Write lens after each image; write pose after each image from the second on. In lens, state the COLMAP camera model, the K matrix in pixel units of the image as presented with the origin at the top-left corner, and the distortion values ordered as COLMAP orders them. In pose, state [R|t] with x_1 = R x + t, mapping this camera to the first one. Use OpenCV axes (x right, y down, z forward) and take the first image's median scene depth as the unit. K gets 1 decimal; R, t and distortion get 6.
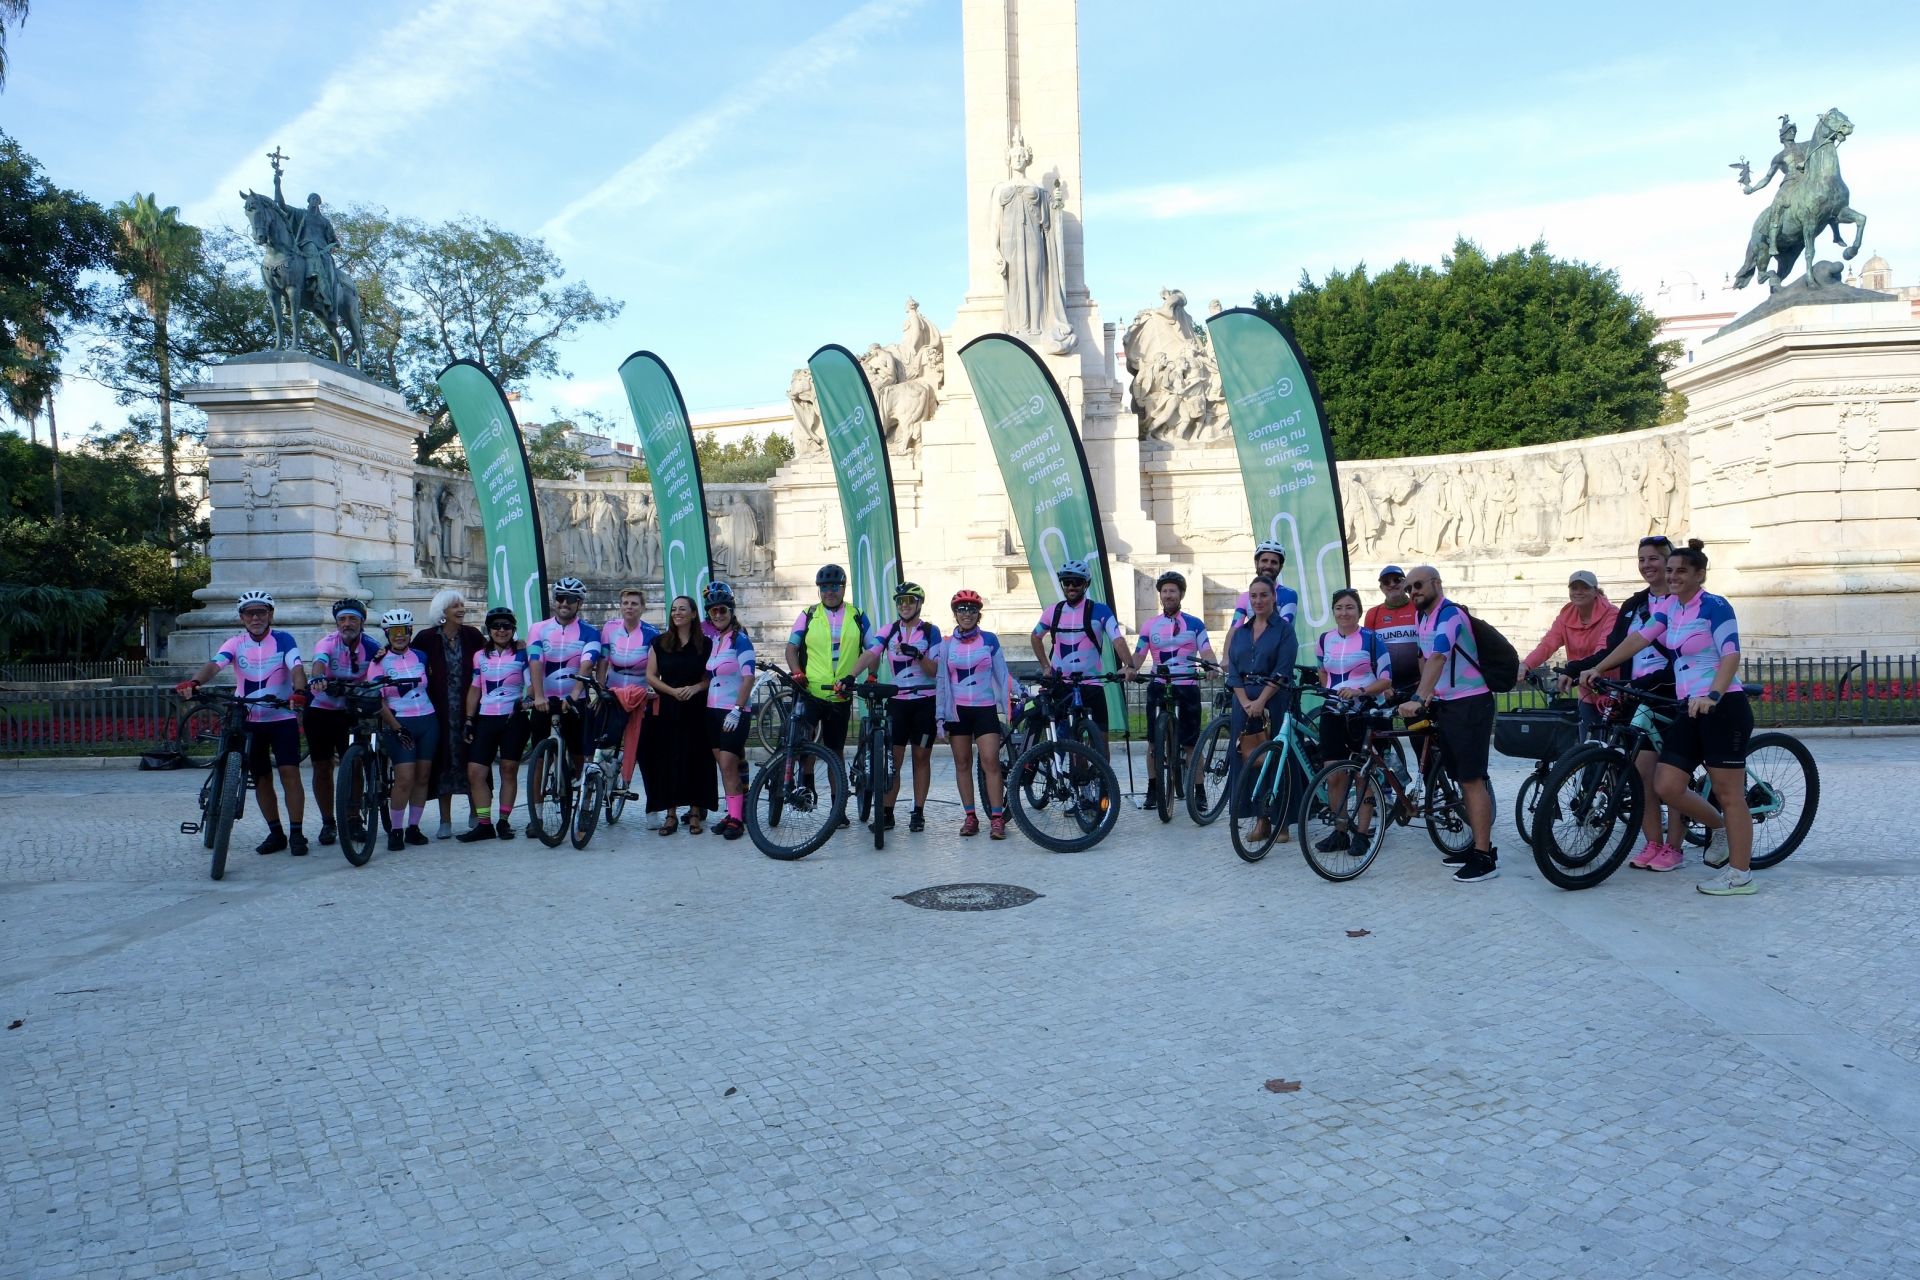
lens RADIAL K [[1457.7, 0, 955.3], [0, 1457.7, 637.3], [0, 0, 1]] dist [-0.001524, -0.000214]
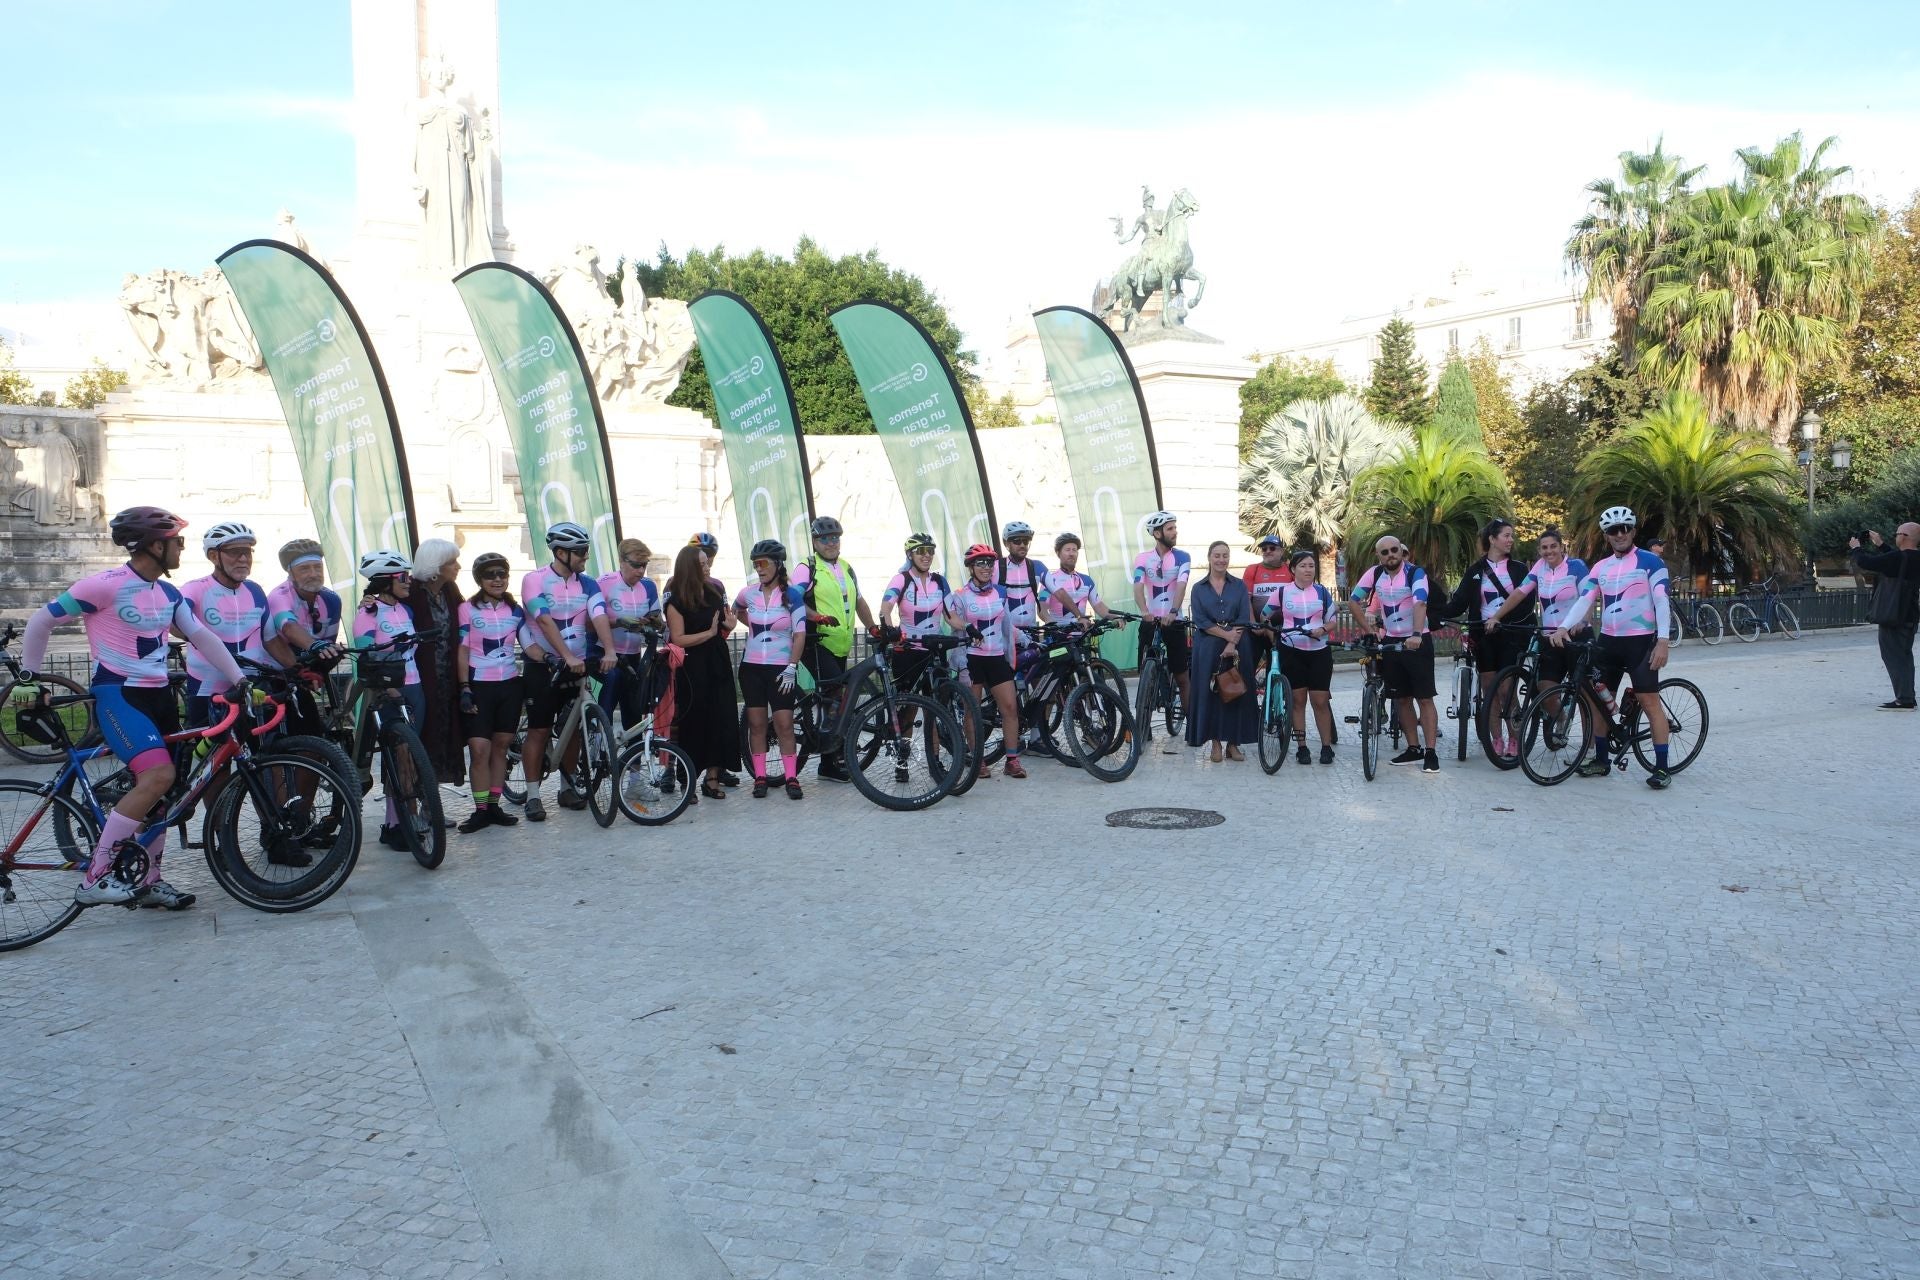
lens RADIAL K [[1464.2, 0, 956.5], [0, 1464.2, 645.9], [0, 0, 1]] dist [0.007964, 0.000343]
pose [[0.791229, -0.018247, 0.611248, -0.114183], [0.002709, 0.999650, 0.026335, 0.002075], [-0.611514, -0.019181, 0.791001, 0.029070]]
